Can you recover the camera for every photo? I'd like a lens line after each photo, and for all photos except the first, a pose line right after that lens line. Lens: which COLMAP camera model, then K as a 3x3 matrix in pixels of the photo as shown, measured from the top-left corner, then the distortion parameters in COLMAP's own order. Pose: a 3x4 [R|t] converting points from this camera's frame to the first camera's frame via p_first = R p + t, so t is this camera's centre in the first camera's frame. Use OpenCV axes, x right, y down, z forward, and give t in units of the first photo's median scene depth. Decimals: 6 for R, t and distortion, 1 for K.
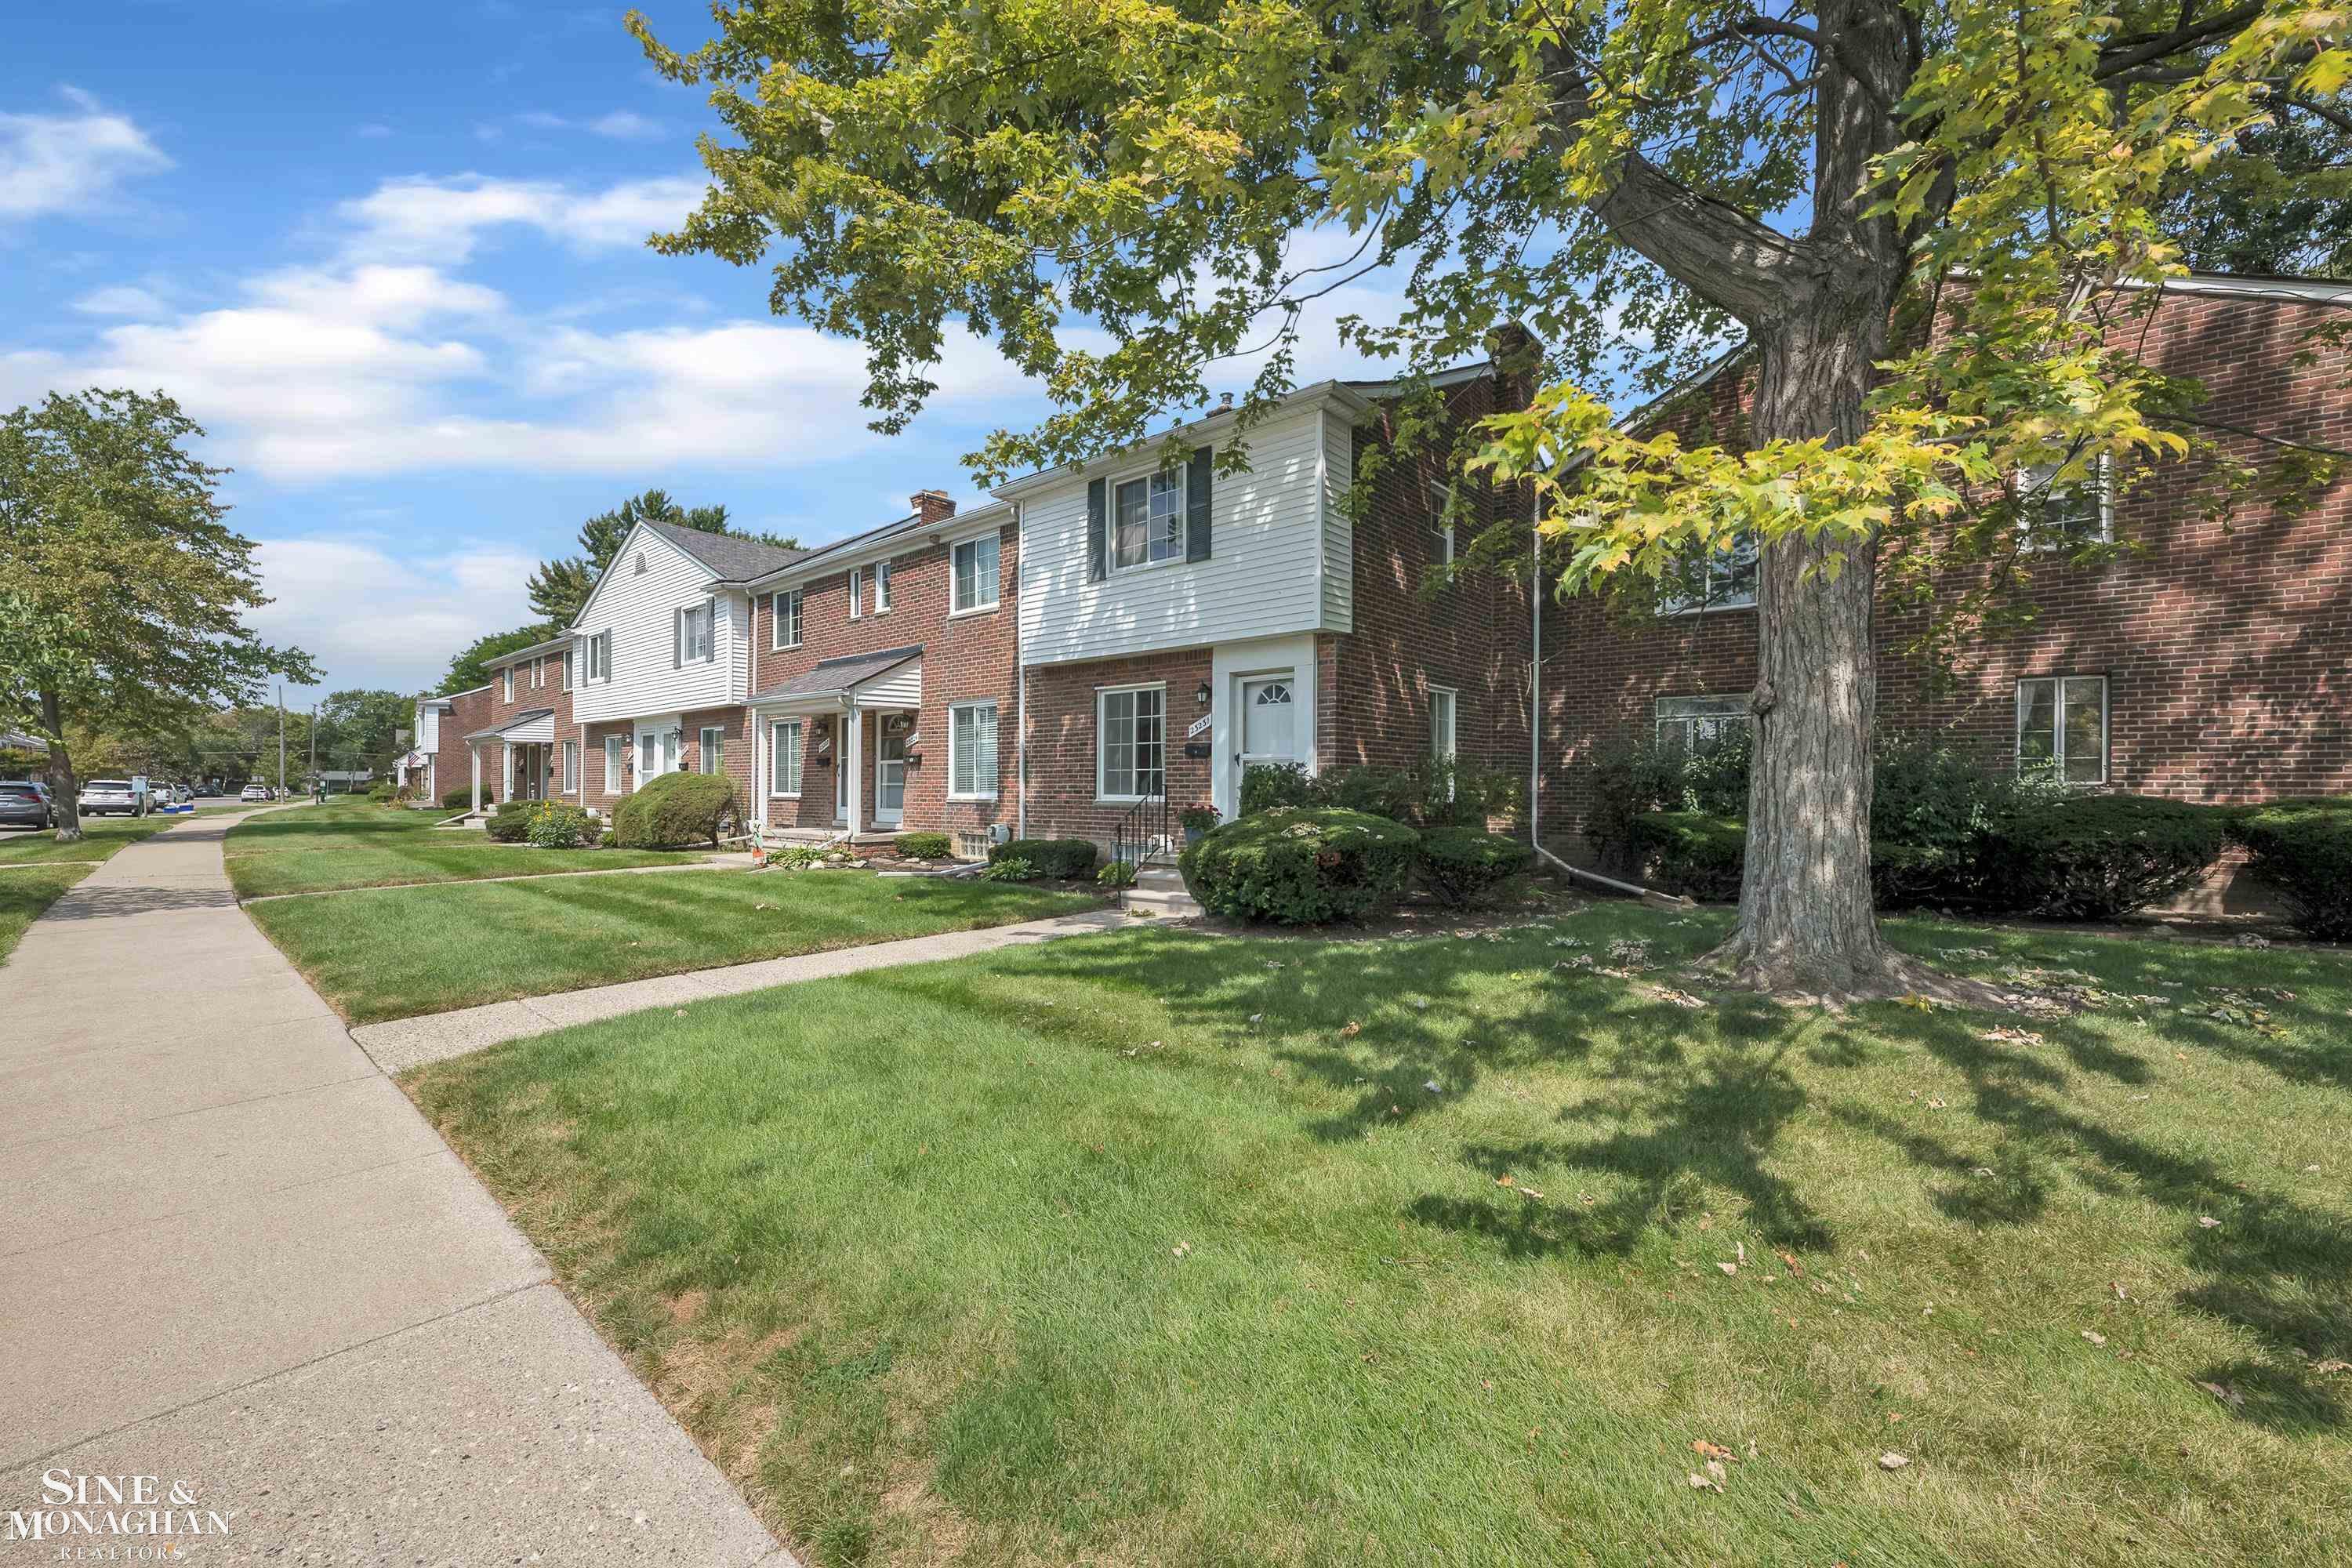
lens RADIAL K [[941.0, 0, 1213.5], [0, 941.0, 793.5], [0, 0, 1]] dist [-0.001908, 0.000969]
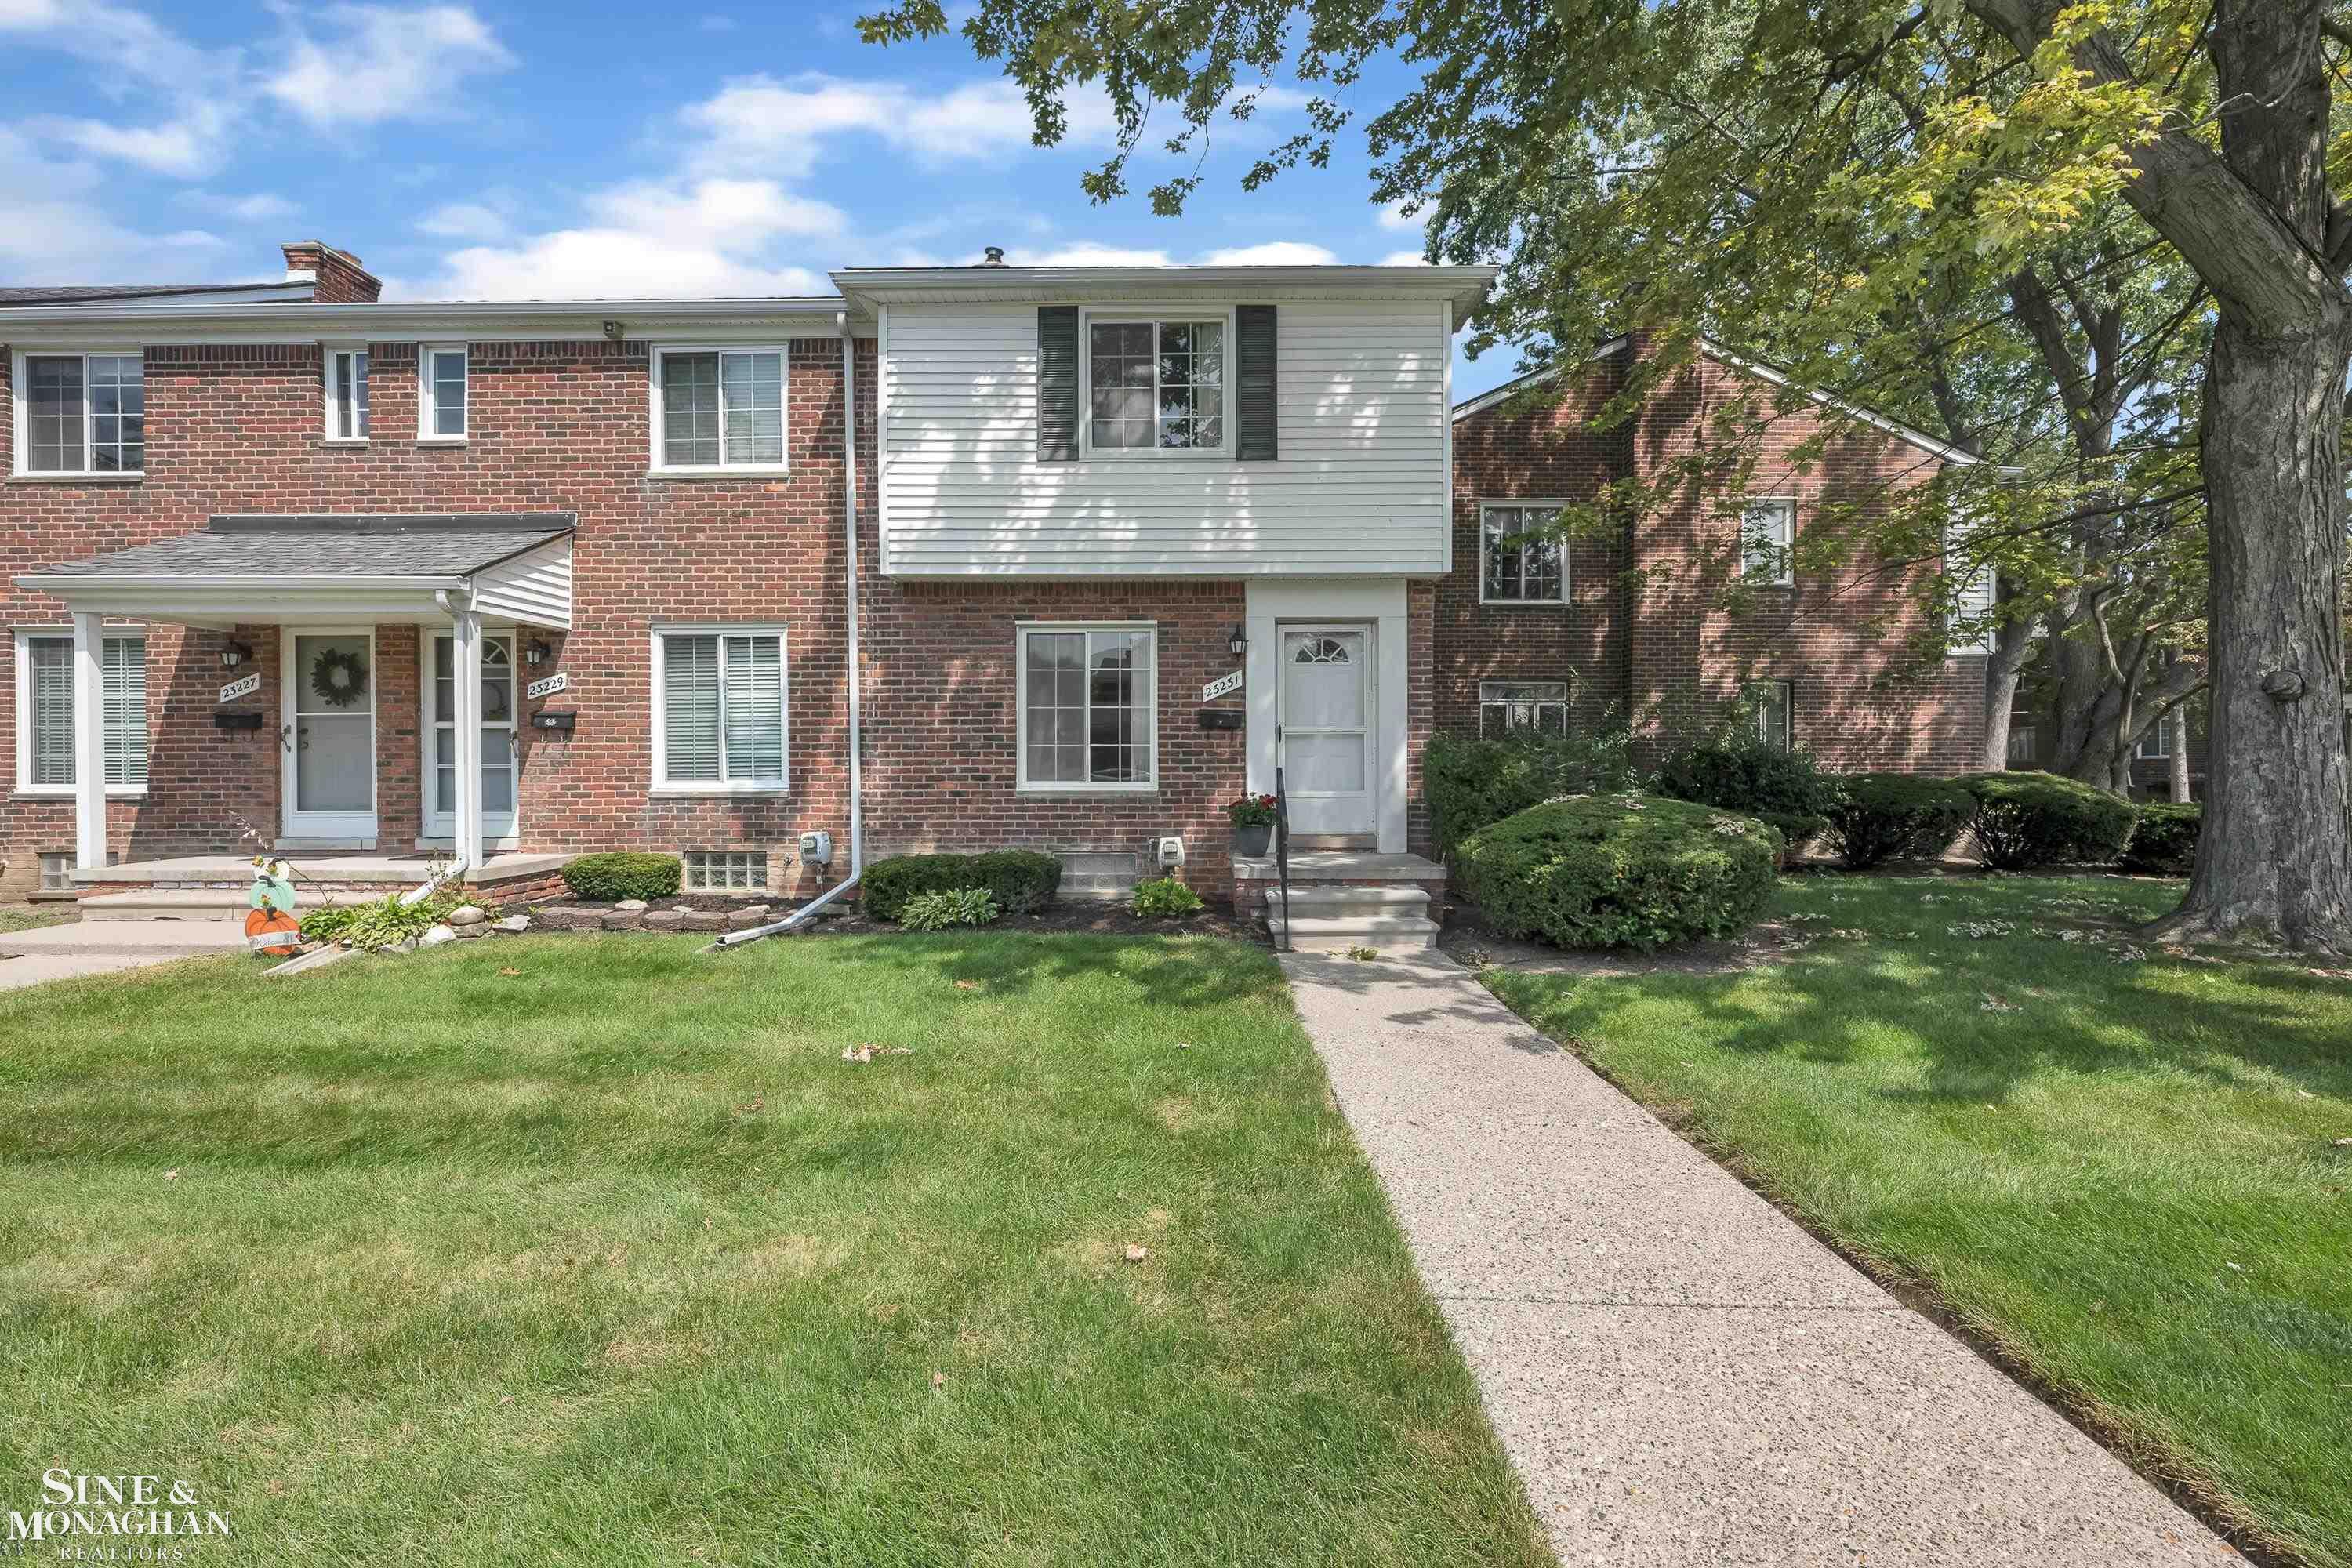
lens RADIAL K [[941.0, 0, 1172.7], [0, 941.0, 782.6], [0, 0, 1]] dist [-0.001908, 0.000969]
pose [[0.776064, -0.013009, 0.630520, -0.453485], [0.006898, 0.999903, 0.012140, -0.005586], [-0.630617, -0.005072, 0.776078, 0.406489]]
